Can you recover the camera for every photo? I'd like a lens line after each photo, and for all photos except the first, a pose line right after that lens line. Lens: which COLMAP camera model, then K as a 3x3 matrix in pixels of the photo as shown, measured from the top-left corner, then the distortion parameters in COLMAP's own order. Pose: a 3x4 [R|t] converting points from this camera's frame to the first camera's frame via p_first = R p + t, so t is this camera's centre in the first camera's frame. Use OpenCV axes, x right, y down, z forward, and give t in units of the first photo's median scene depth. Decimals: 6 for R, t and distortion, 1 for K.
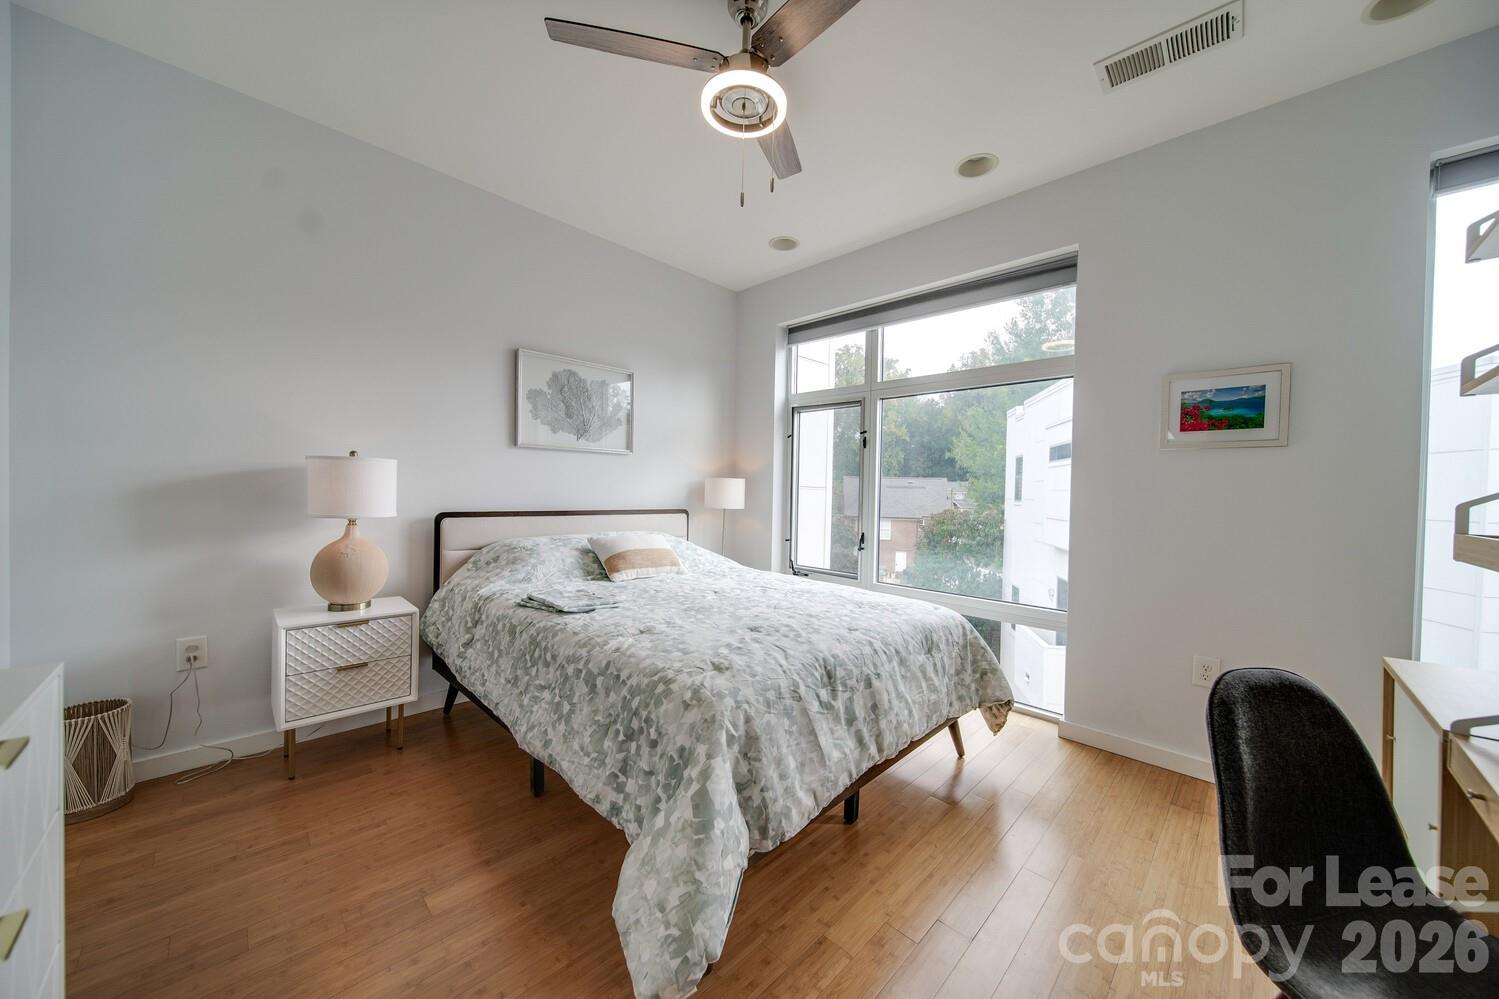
lens RADIAL K [[524.4, 0, 750.4], [0, 524.4, 499.1], [0, 0, 1]] dist [0.000731, -0.001085]
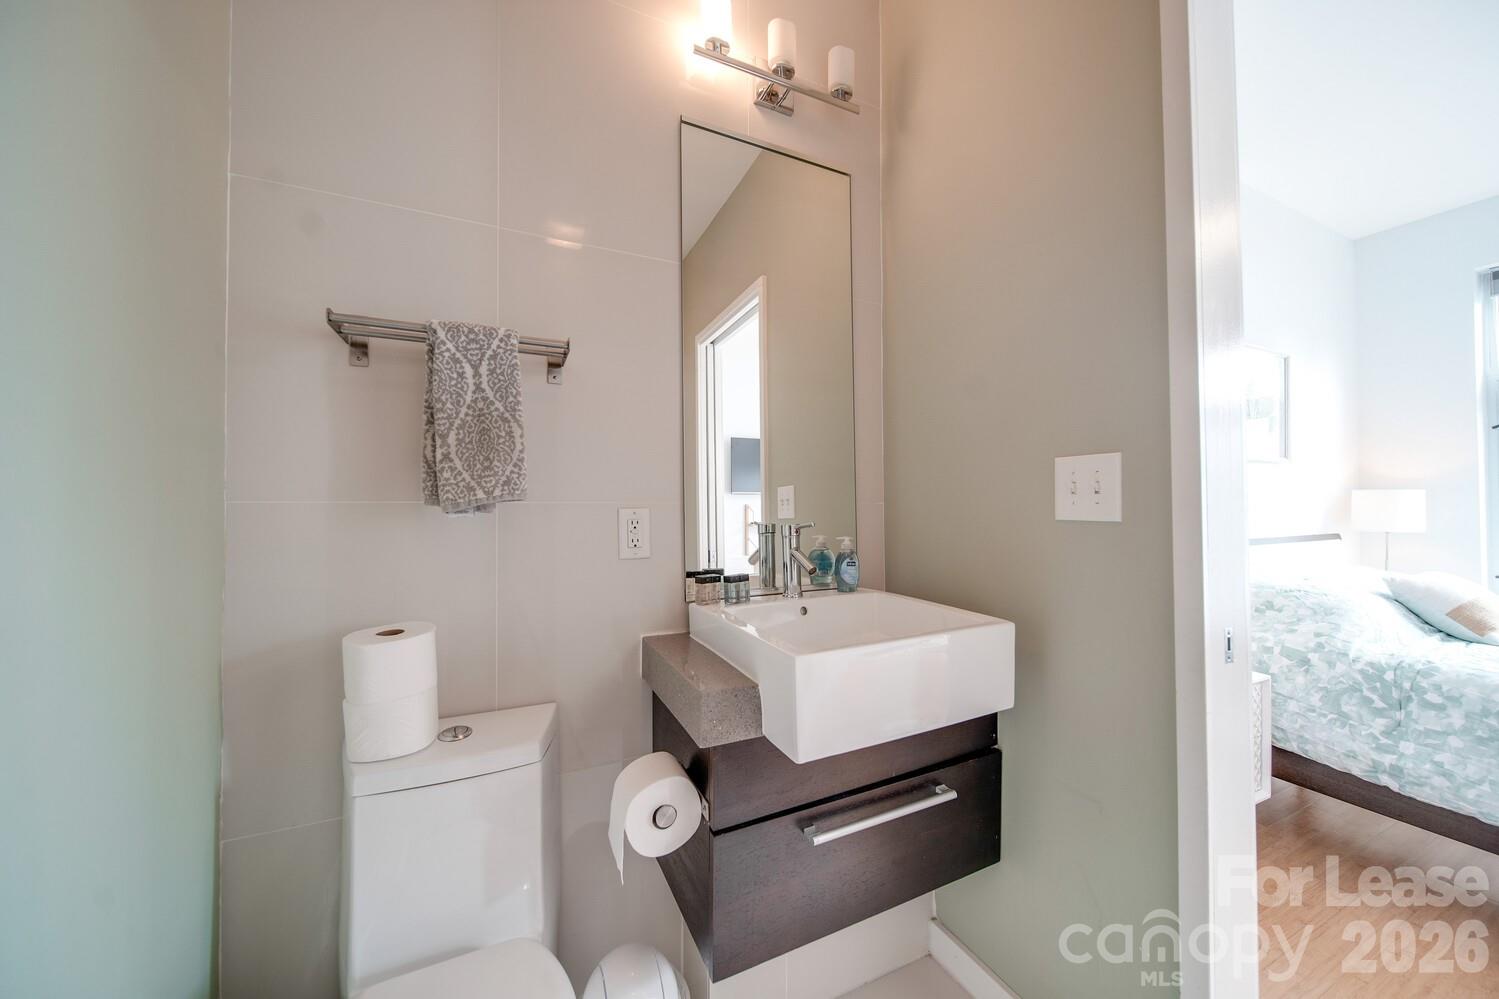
lens RADIAL K [[524.4, 0, 757.1], [0, 524.4, 498.0], [0, 0, 1]] dist [0.000731, -0.001085]
pose [[0.941702, -0.031332, -0.334987, -0.927155], [0.019874, 0.999096, -0.037577, -0.028341], [0.335861, 0.028729, 0.941473, 0.027437]]
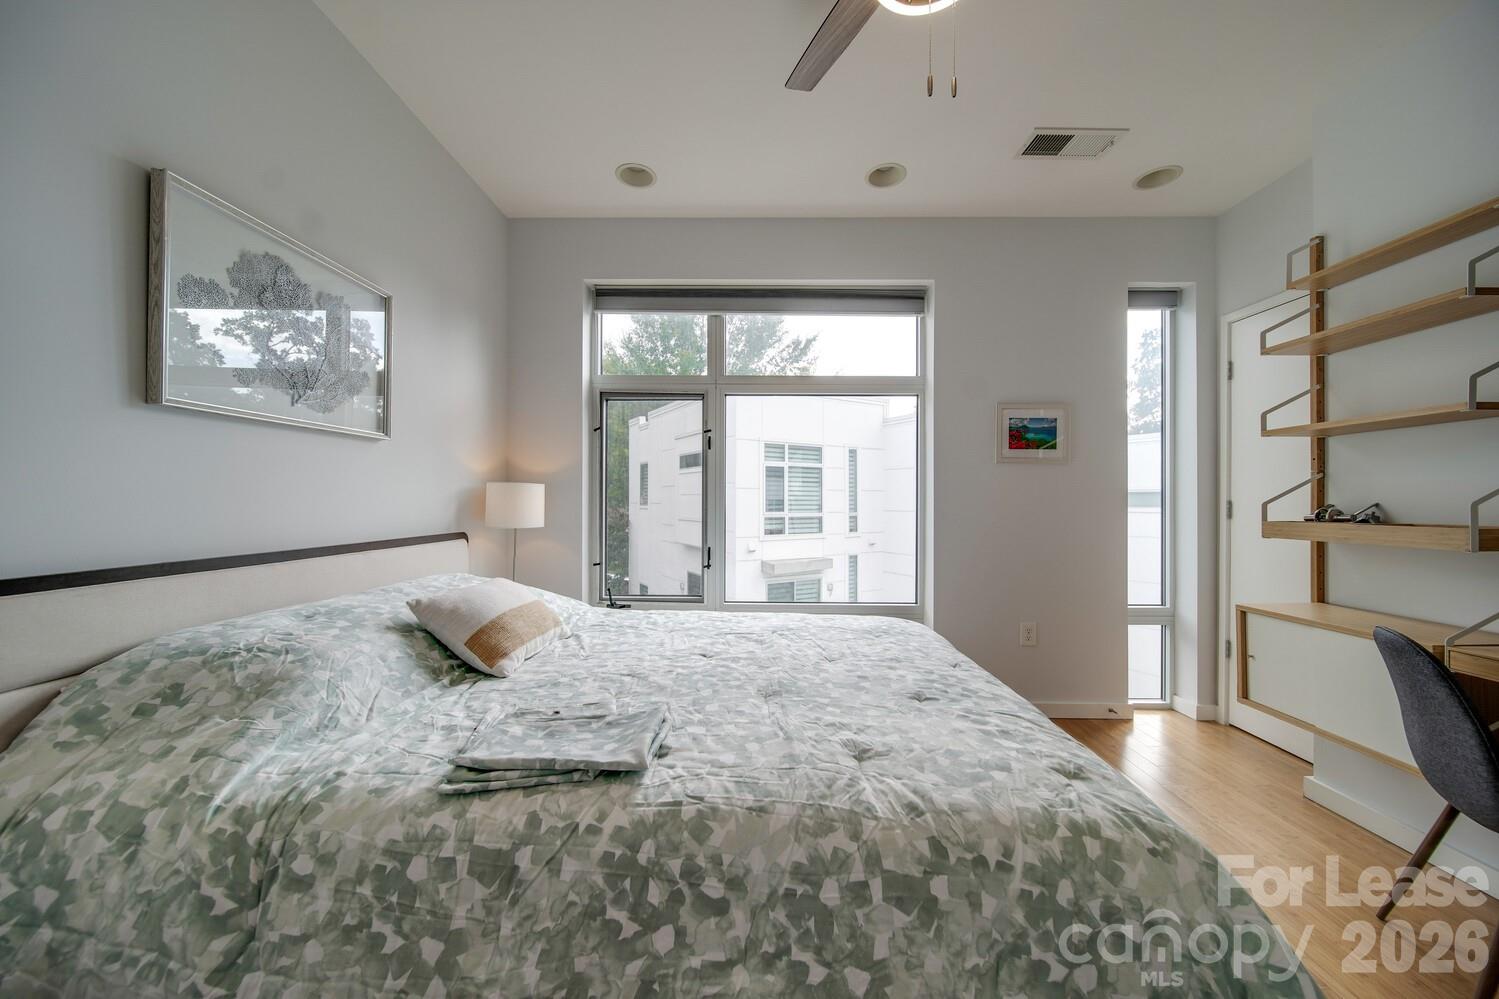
lens RADIAL K [[524.4, 0, 746.5], [0, 524.4, 498.4], [0, 0, 1]] dist [0.000731, -0.001085]
pose [[0.728314, -0.015744, 0.685063, -0.440289], [0.022796, 0.999739, -0.001260, -0.018274], [-0.684865, 0.016534, 0.728483, 0.433314]]
